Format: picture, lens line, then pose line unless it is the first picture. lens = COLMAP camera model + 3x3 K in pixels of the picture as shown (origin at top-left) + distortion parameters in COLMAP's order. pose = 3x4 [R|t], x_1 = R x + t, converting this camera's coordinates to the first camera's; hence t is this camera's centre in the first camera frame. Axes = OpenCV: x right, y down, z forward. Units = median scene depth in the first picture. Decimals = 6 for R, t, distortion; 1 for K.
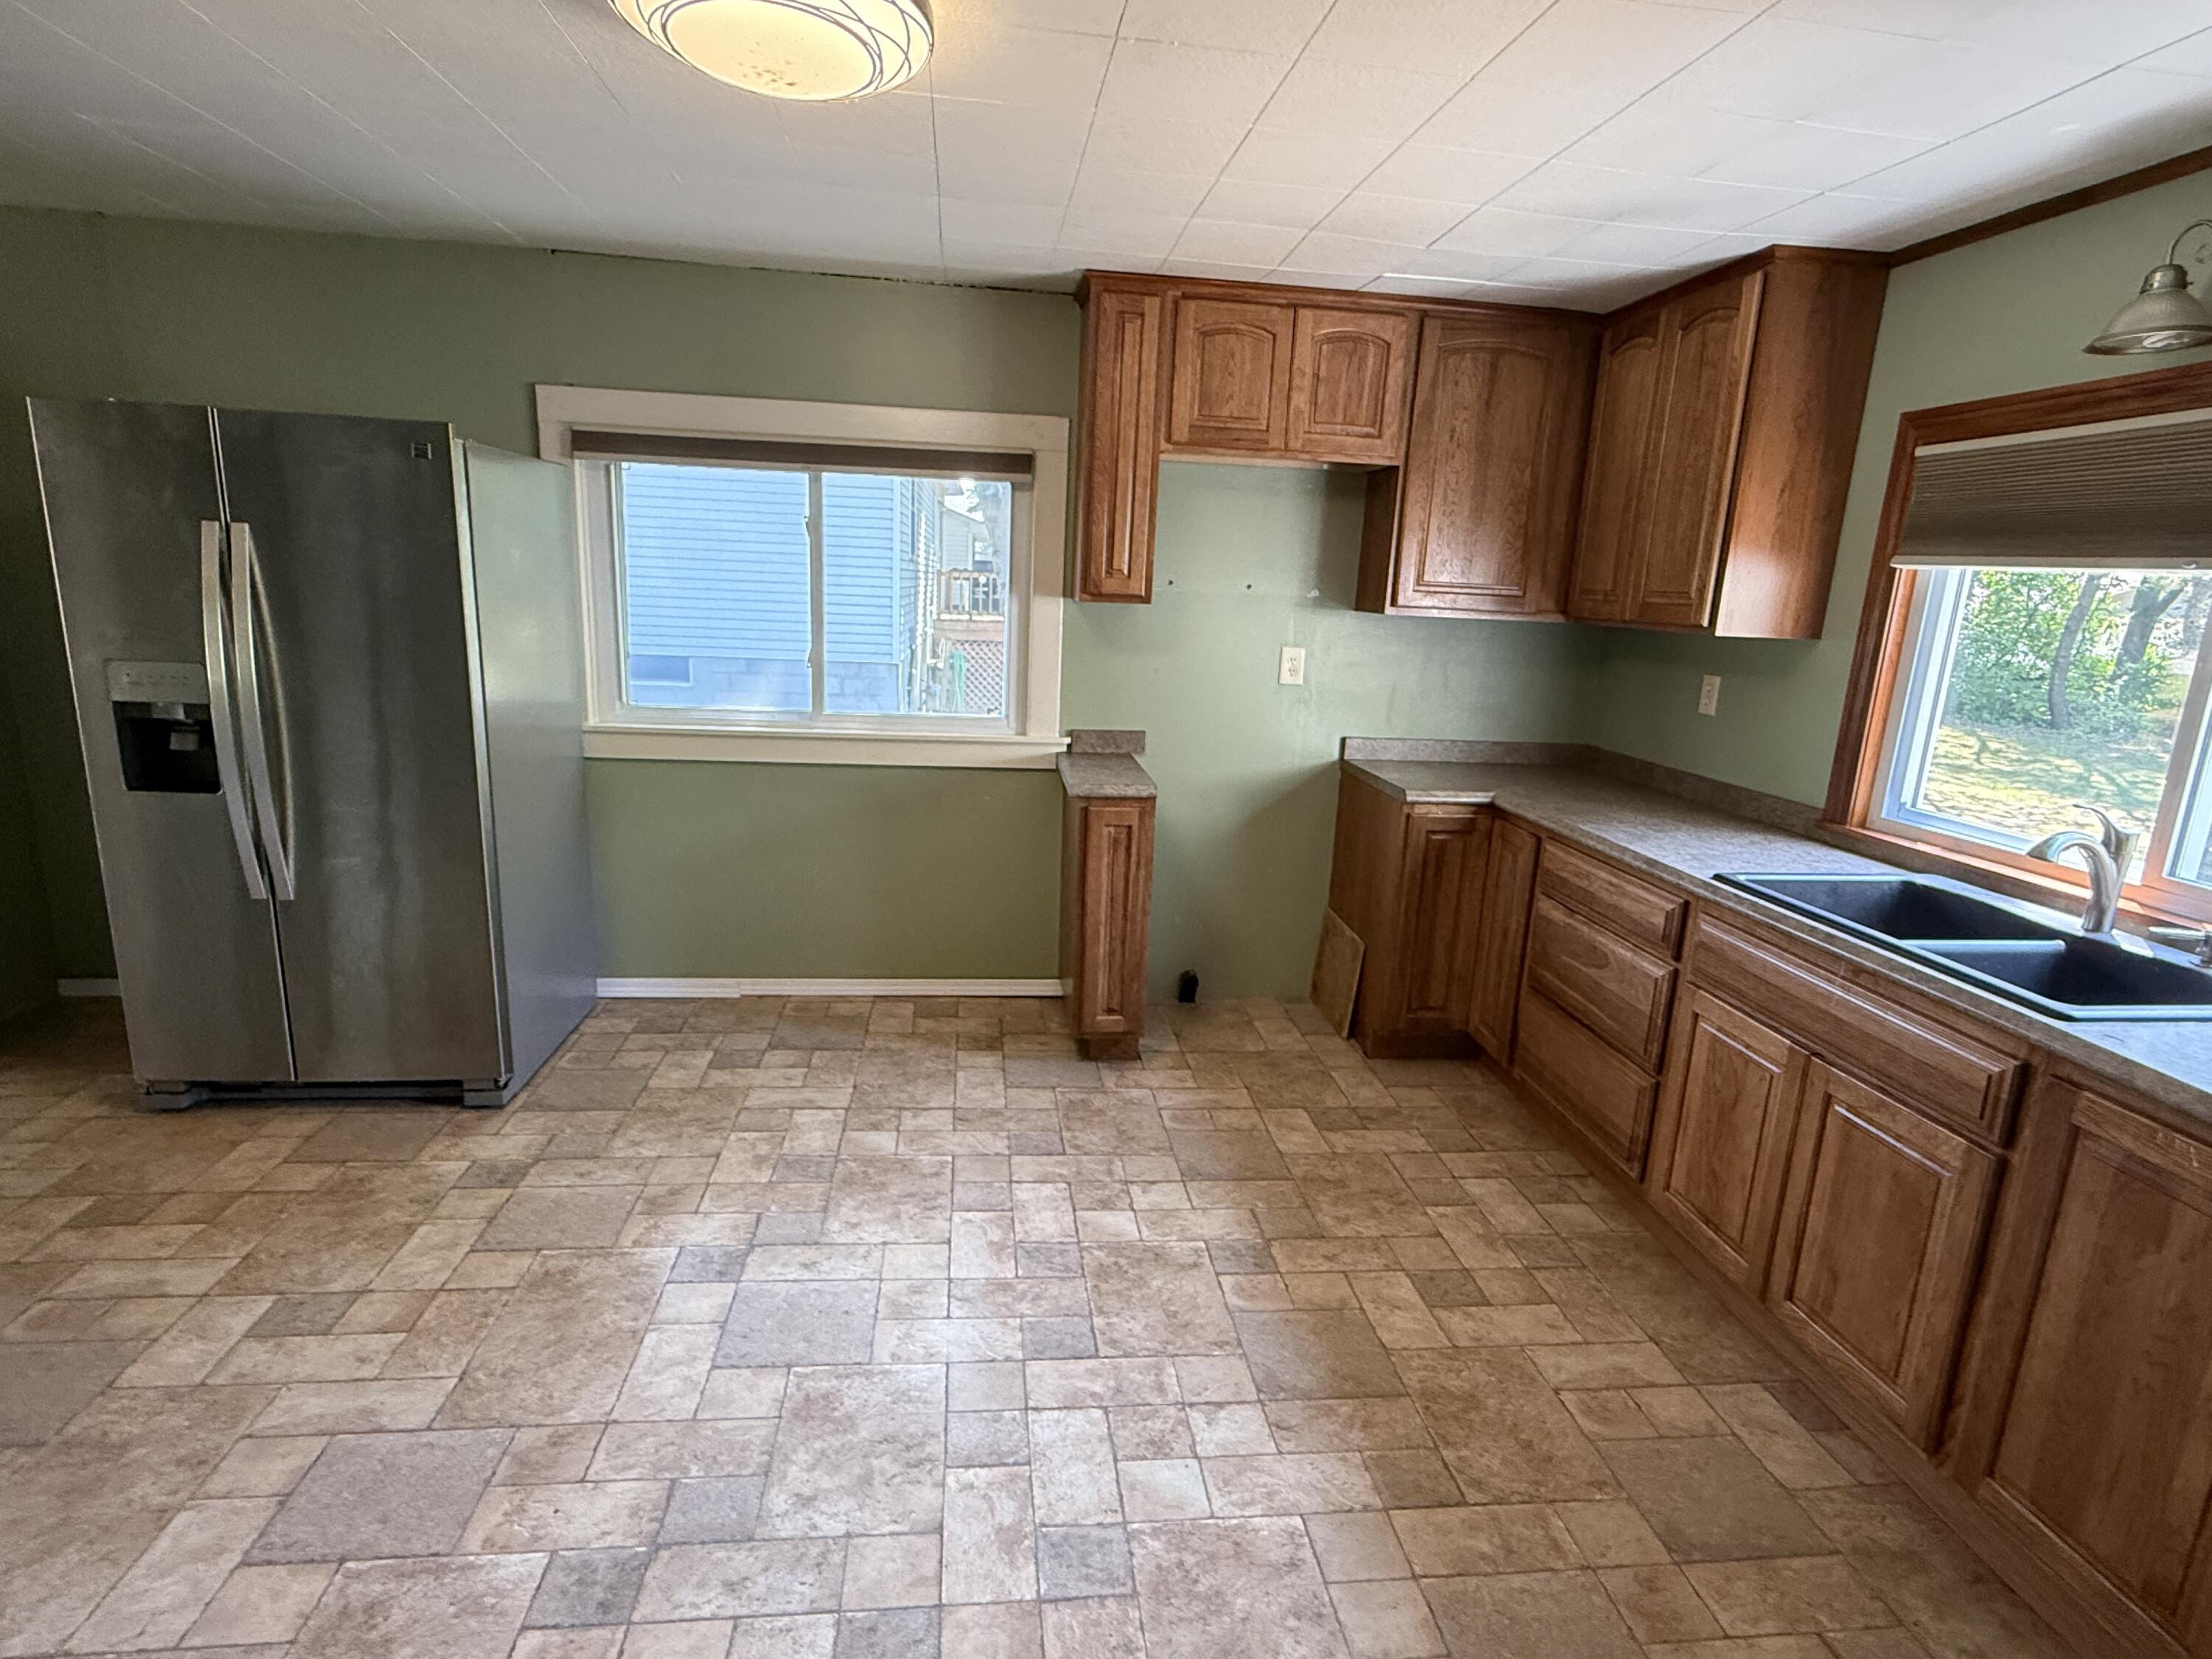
lens RADIAL K [[1113.8, 0, 1107.8], [0, 1113.8, 838.2], [0, 0, 1]] dist [-0.000753, 0.000489]
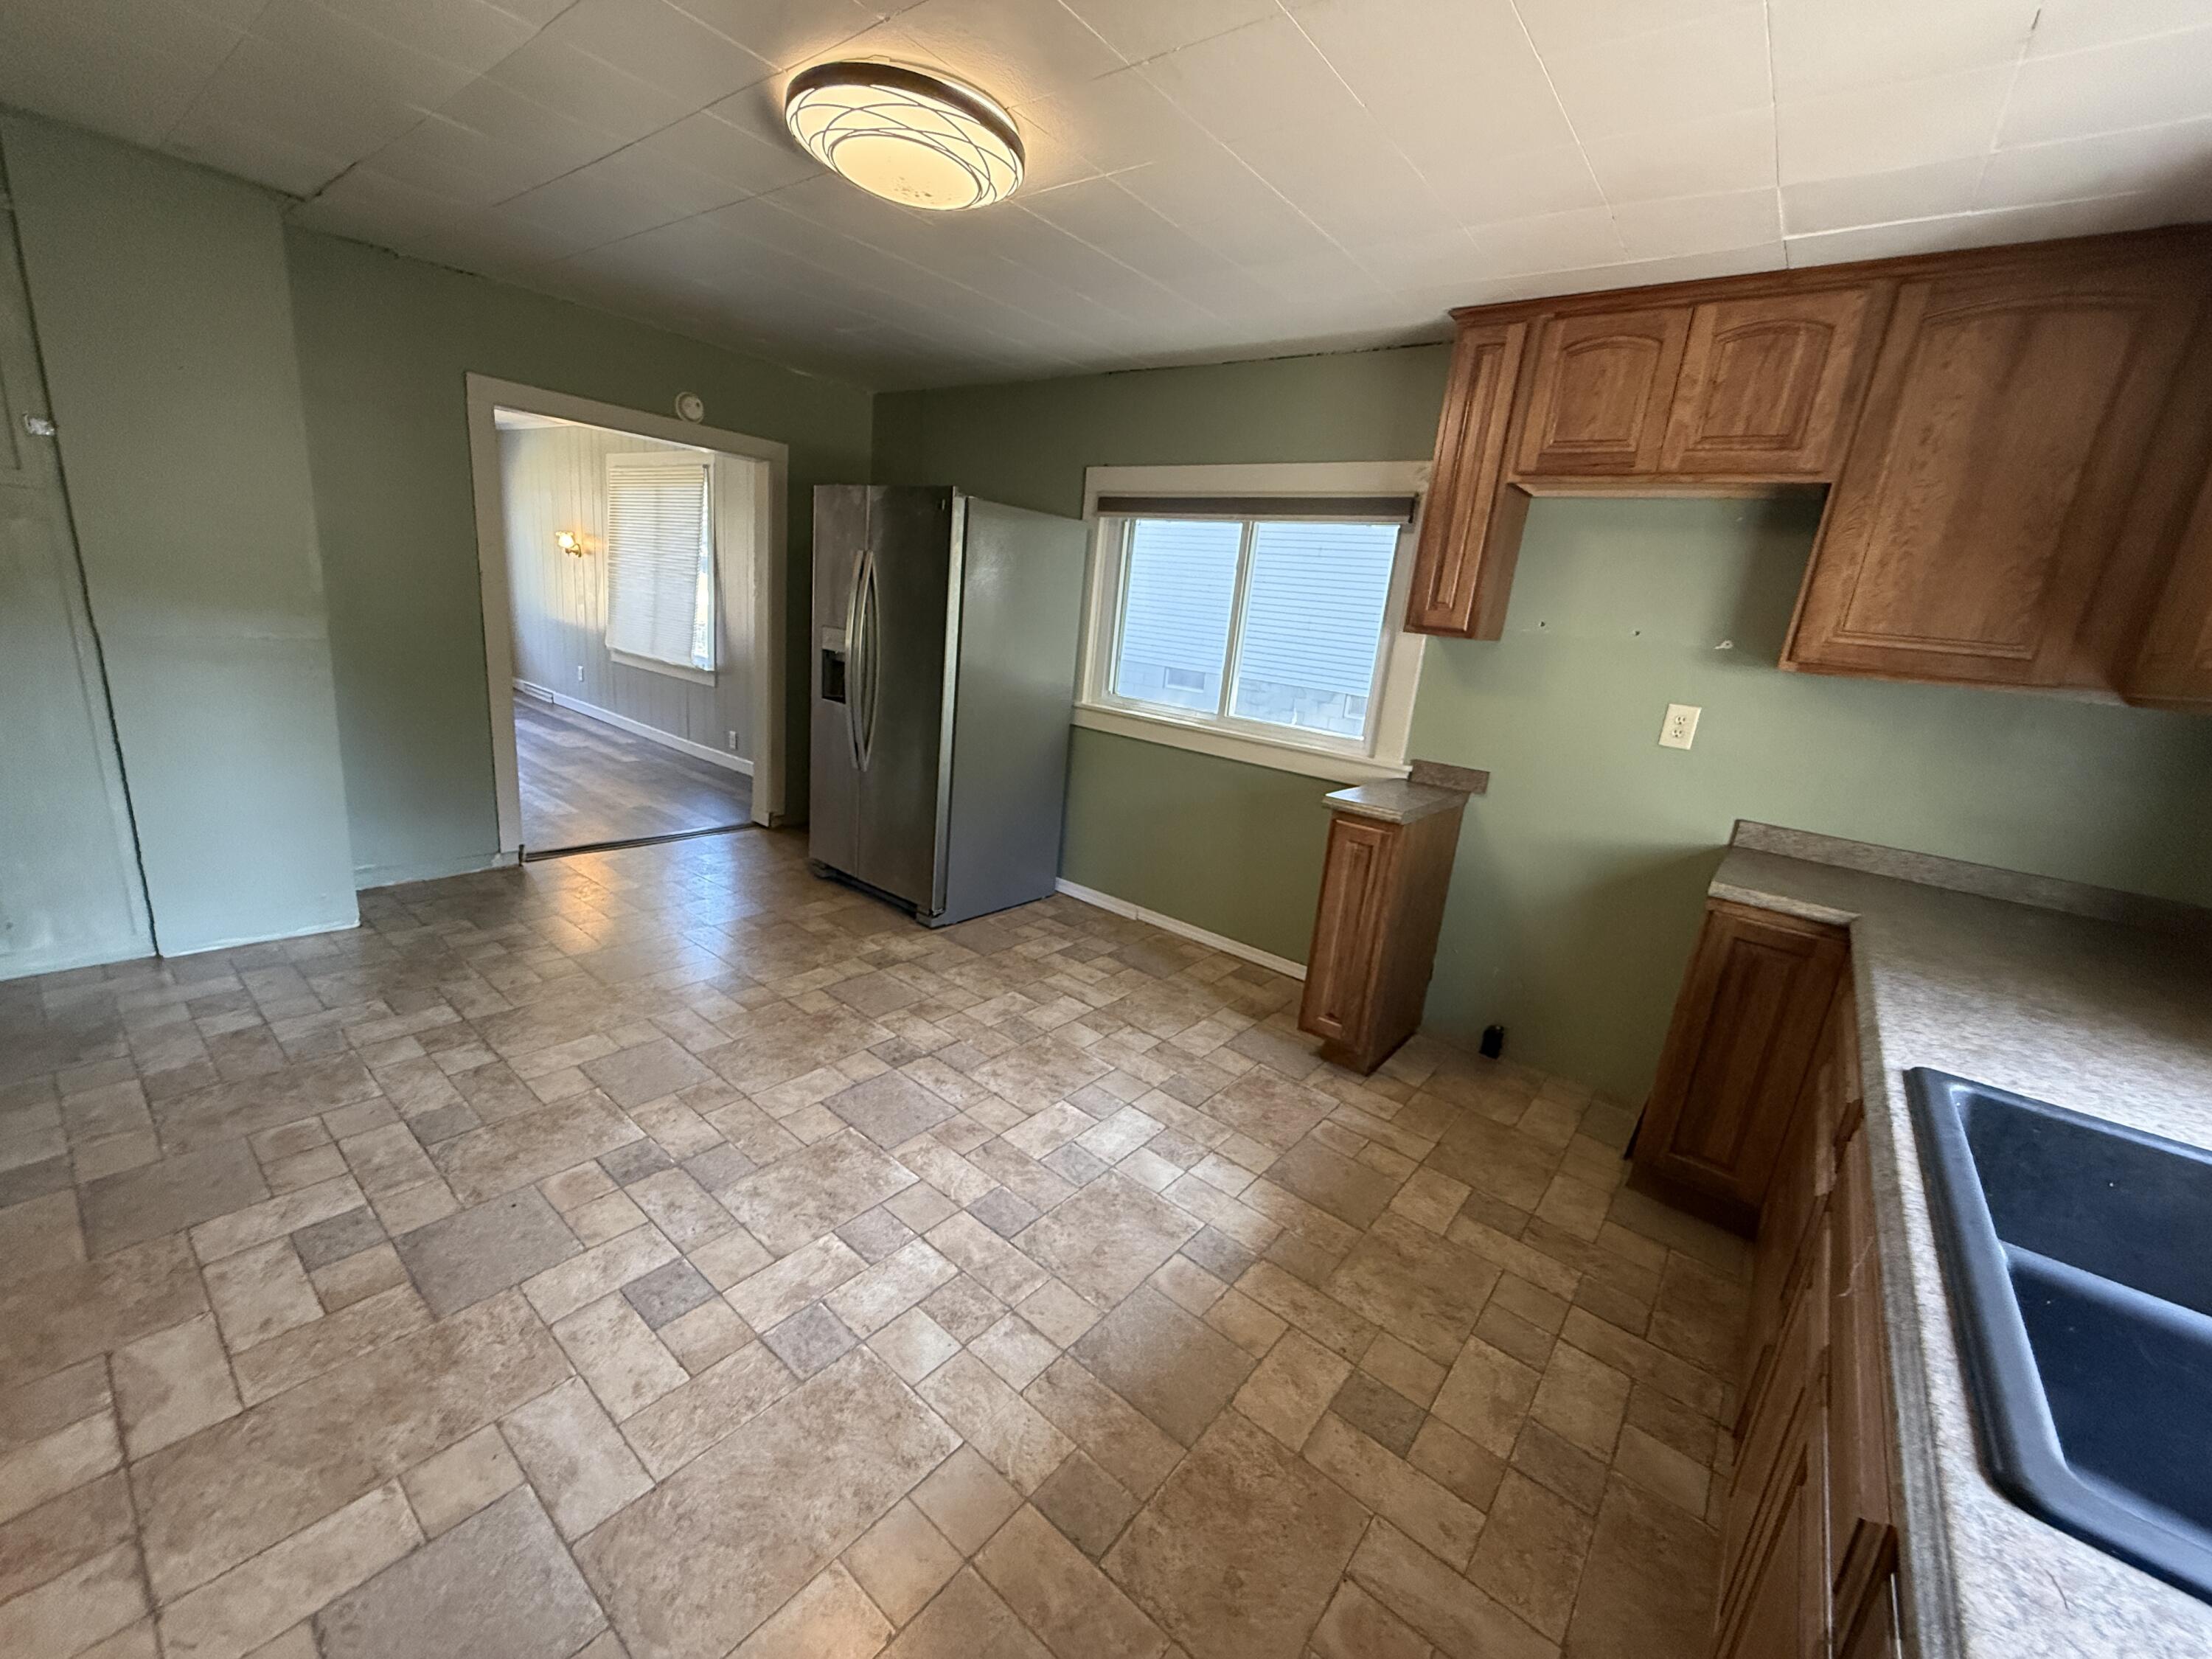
lens RADIAL K [[879.1, 0, 1102.2], [0, 879.1, 832.9], [0, 0, 1]] dist [0.000566, -0.000222]
pose [[0.695586, 0.205514, -0.688421, 0.440272], [-0.225703, 0.972210, 0.062181, -0.018614], [0.682069, 0.112127, 0.722641, 0.261422]]
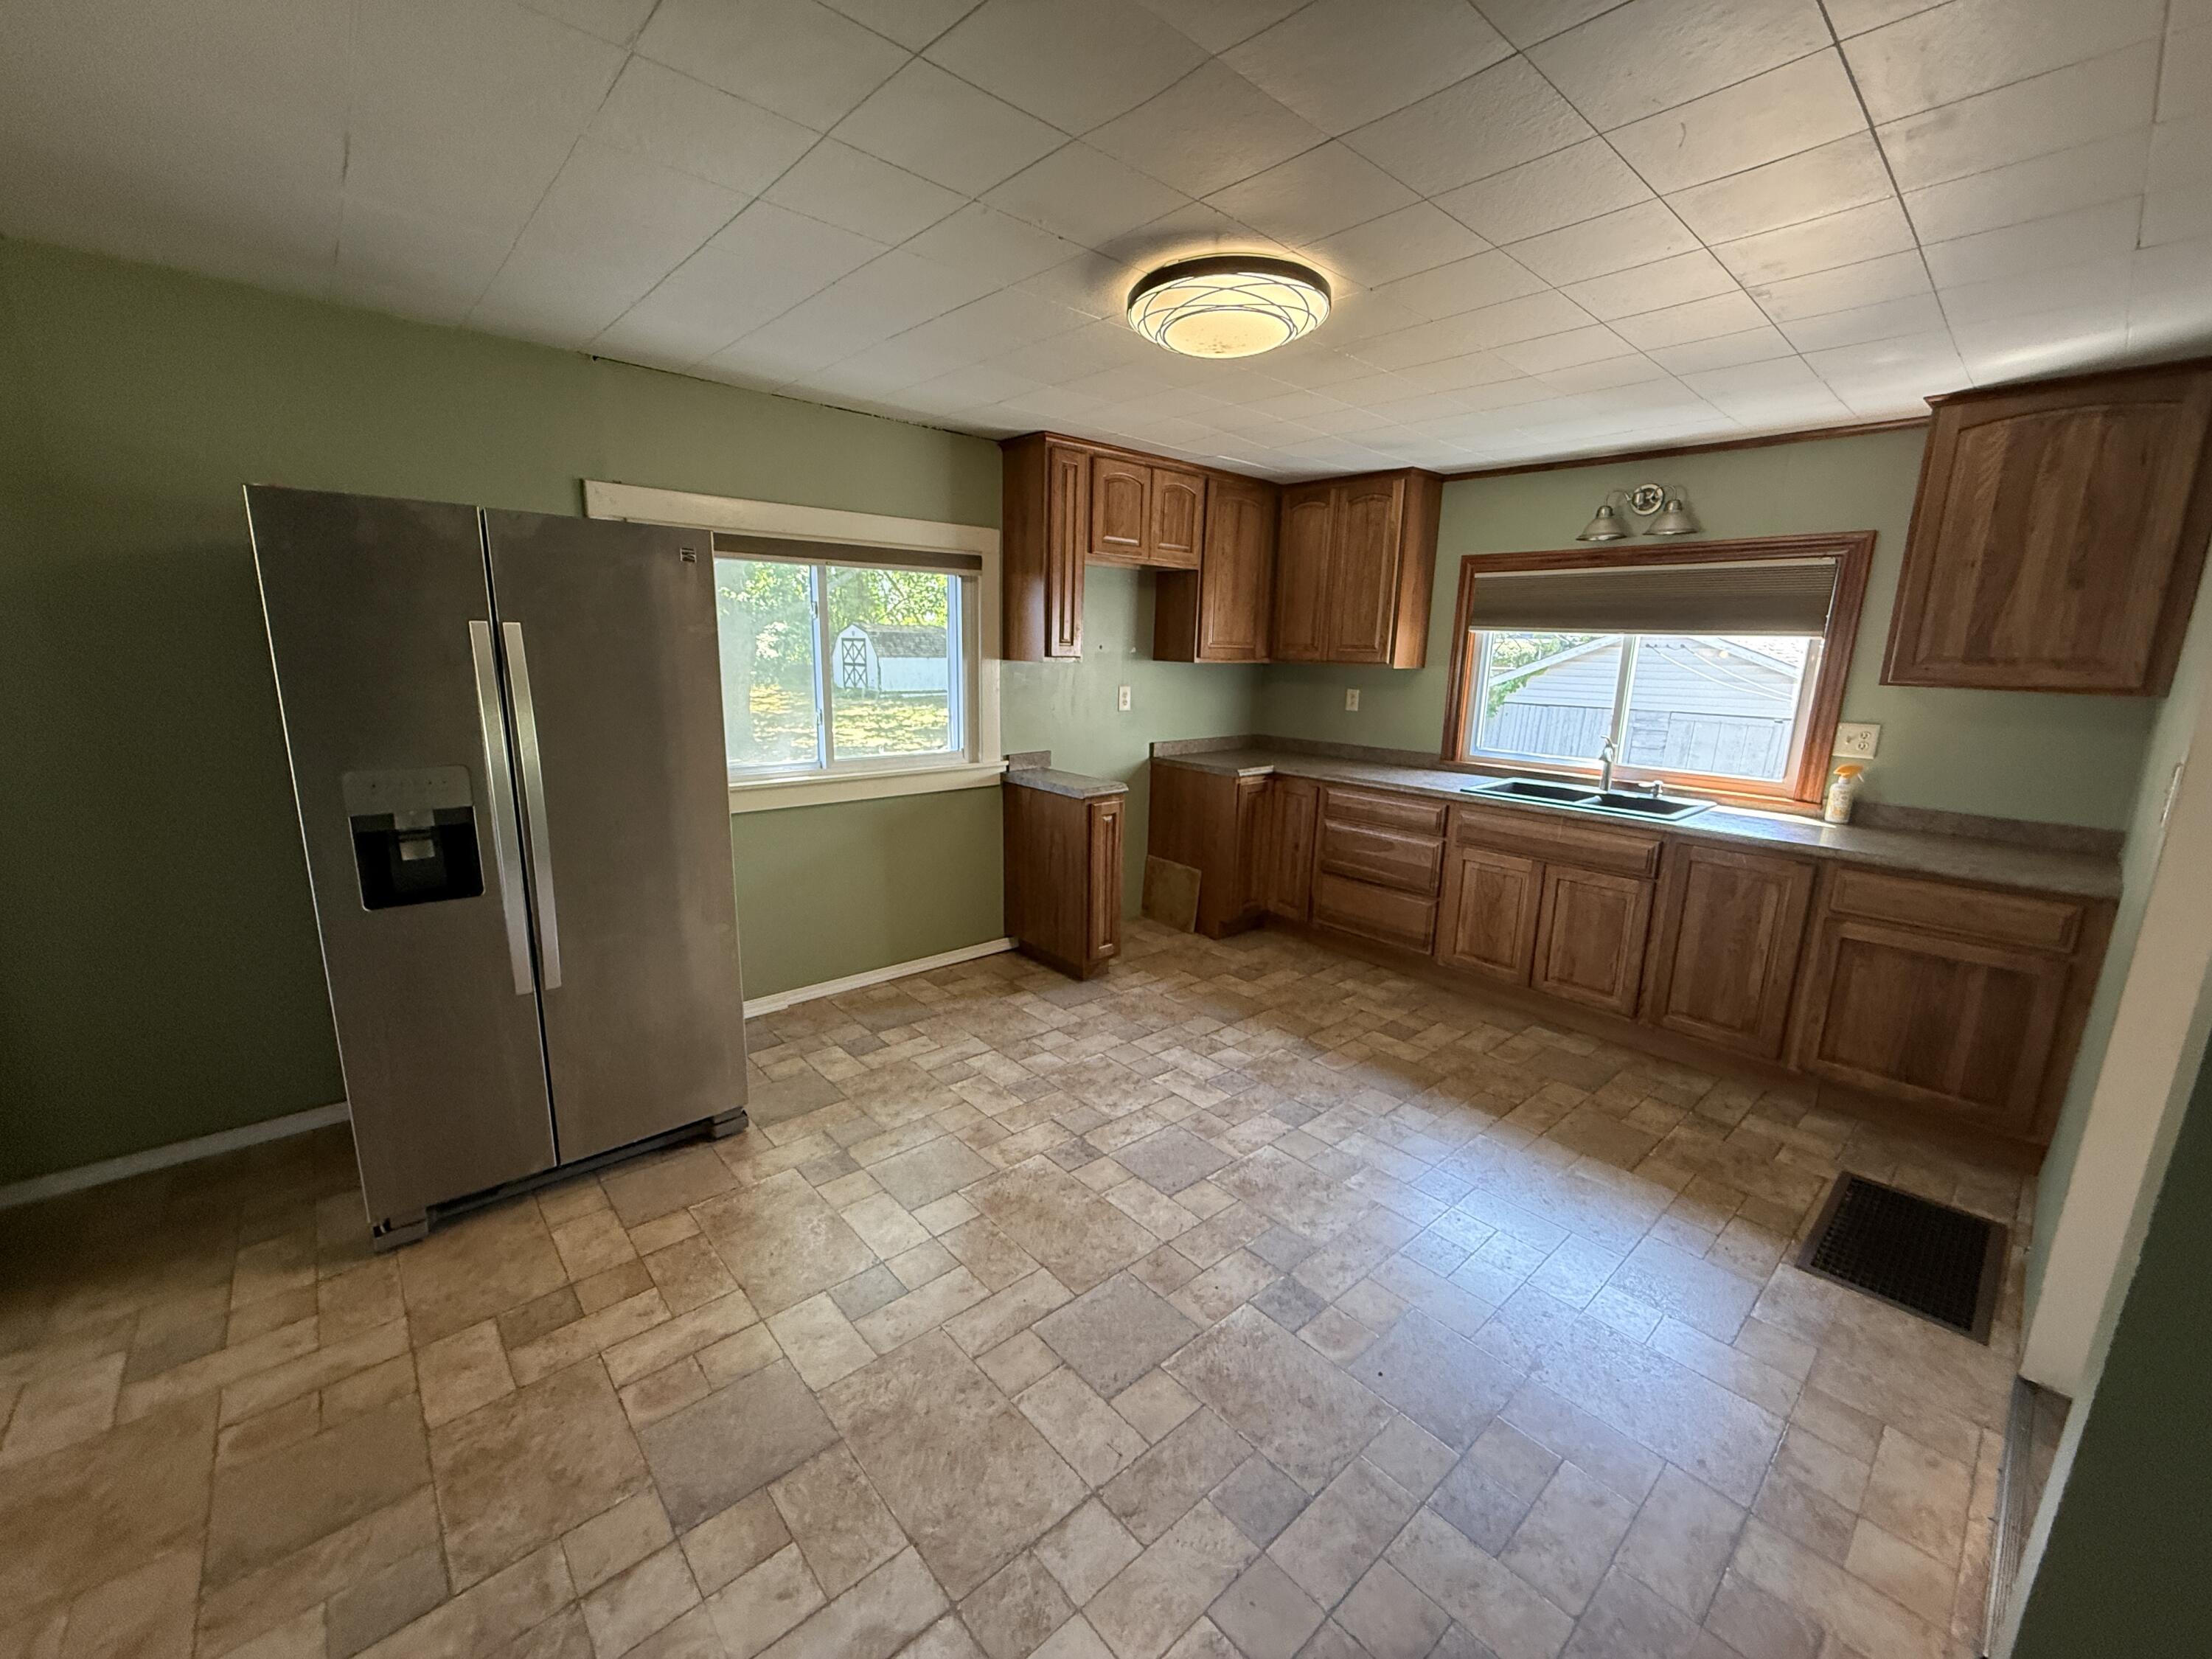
lens RADIAL K [[879.1, 0, 1102.2], [0, 879.1, 832.9], [0, 0, 1]] dist [0.000566, -0.000222]
pose [[0.821093, -0.147148, 0.551501, -0.697543], [0.143649, 0.988373, 0.049843, -0.049989], [-0.552422, 0.038297, 0.832684, 0.042260]]
